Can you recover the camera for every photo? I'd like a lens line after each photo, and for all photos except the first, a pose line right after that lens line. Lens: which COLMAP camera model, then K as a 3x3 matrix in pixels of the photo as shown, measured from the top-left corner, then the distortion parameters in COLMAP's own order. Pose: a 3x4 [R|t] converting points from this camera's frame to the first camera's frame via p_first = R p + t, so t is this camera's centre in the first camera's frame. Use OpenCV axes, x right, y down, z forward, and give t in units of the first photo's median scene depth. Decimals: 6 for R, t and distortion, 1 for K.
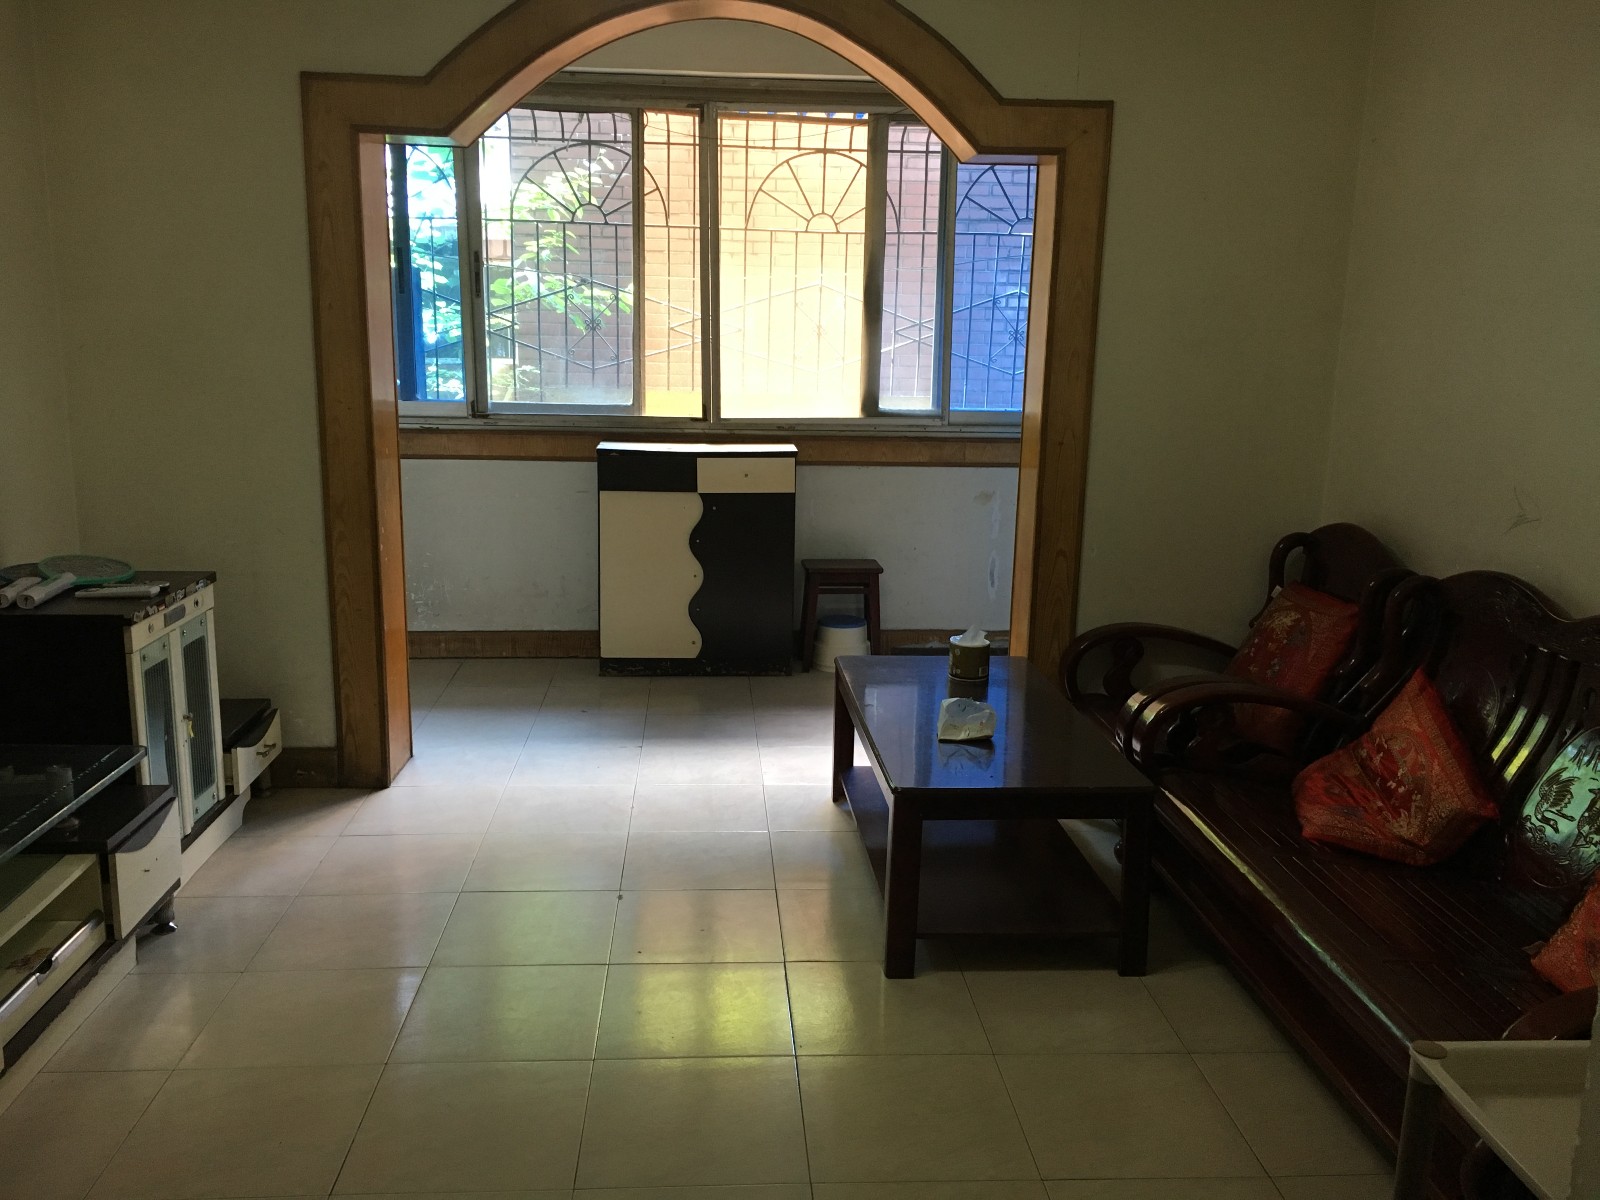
lens RADIAL K [[1340.9, 0, 799.4], [0, 1340.9, 601.4], [0, 0, 1]] dist [-0.000445, -0.001295]
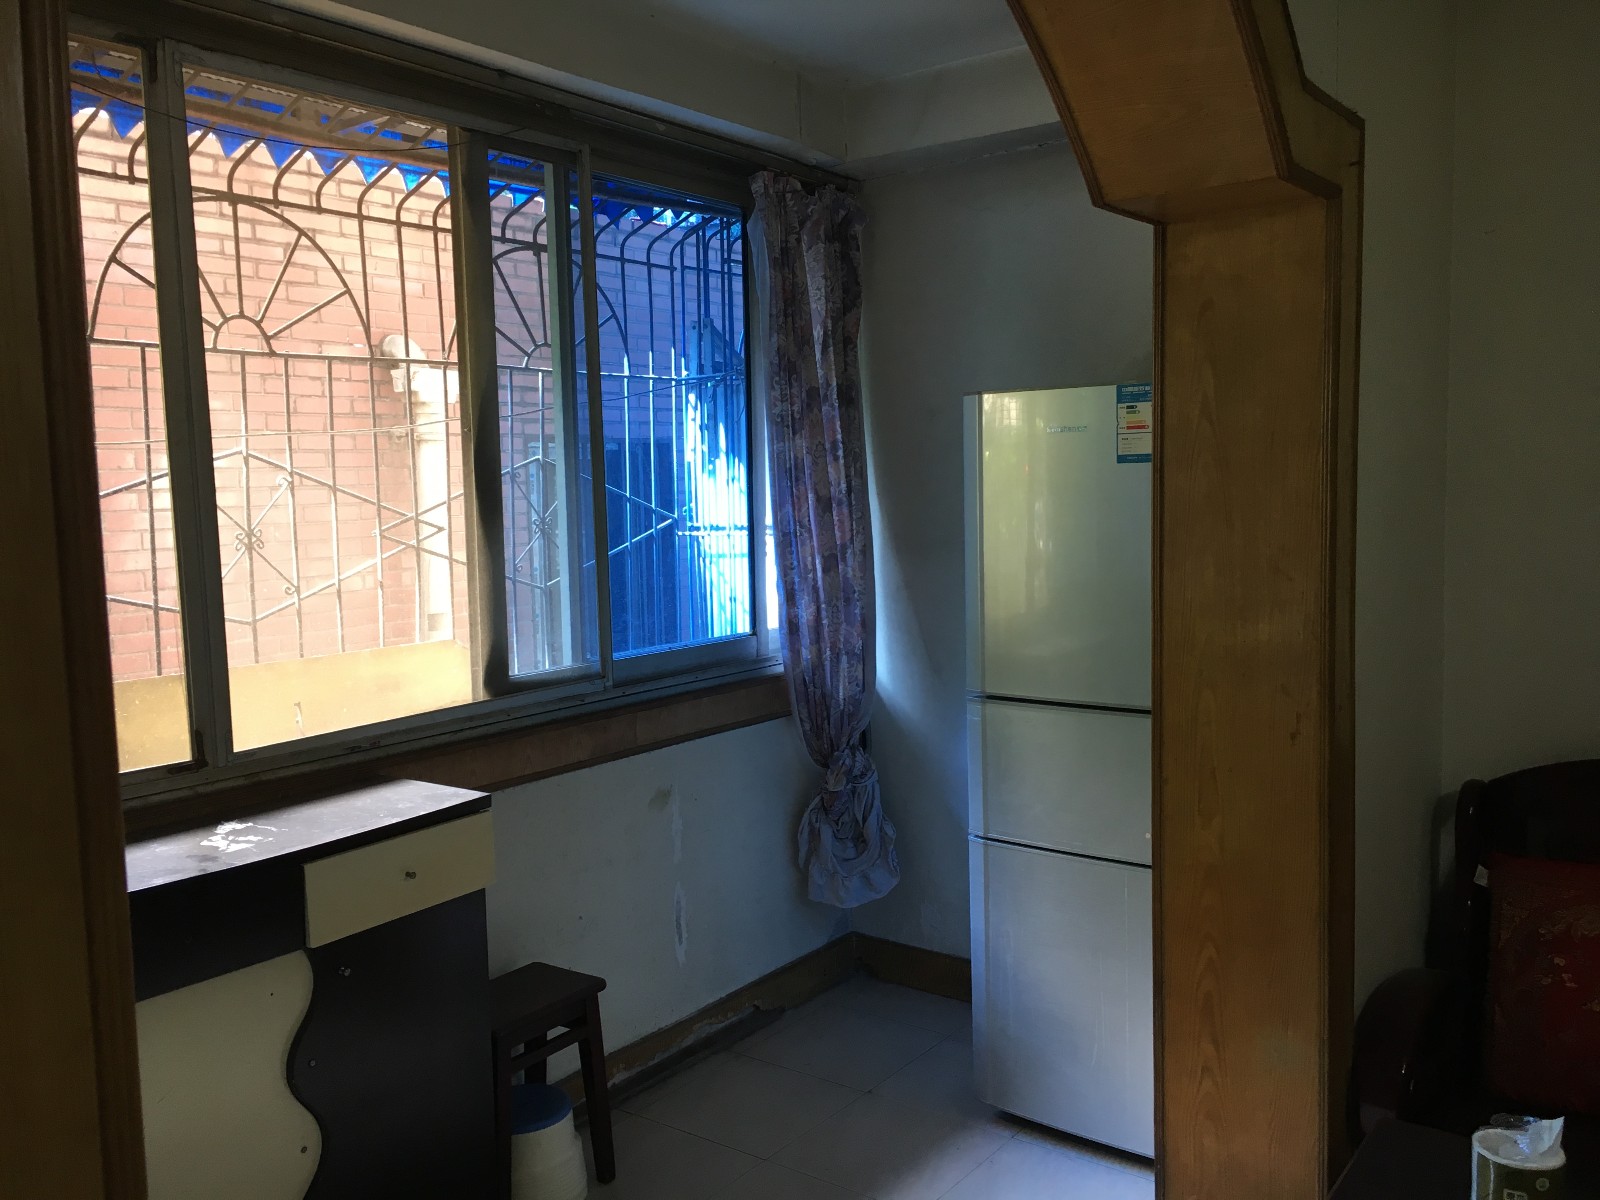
lens RADIAL K [[1340.9, 0, 800.1], [0, 1340.9, 596.1], [0, 0, 1]] dist [-0.000445, -0.001295]
pose [[0.652415, -0.103363, 0.750780, -0.256177], [0.200498, 0.978899, -0.039460, -0.130781], [-0.730859, 0.176274, 0.659373, 0.563893]]
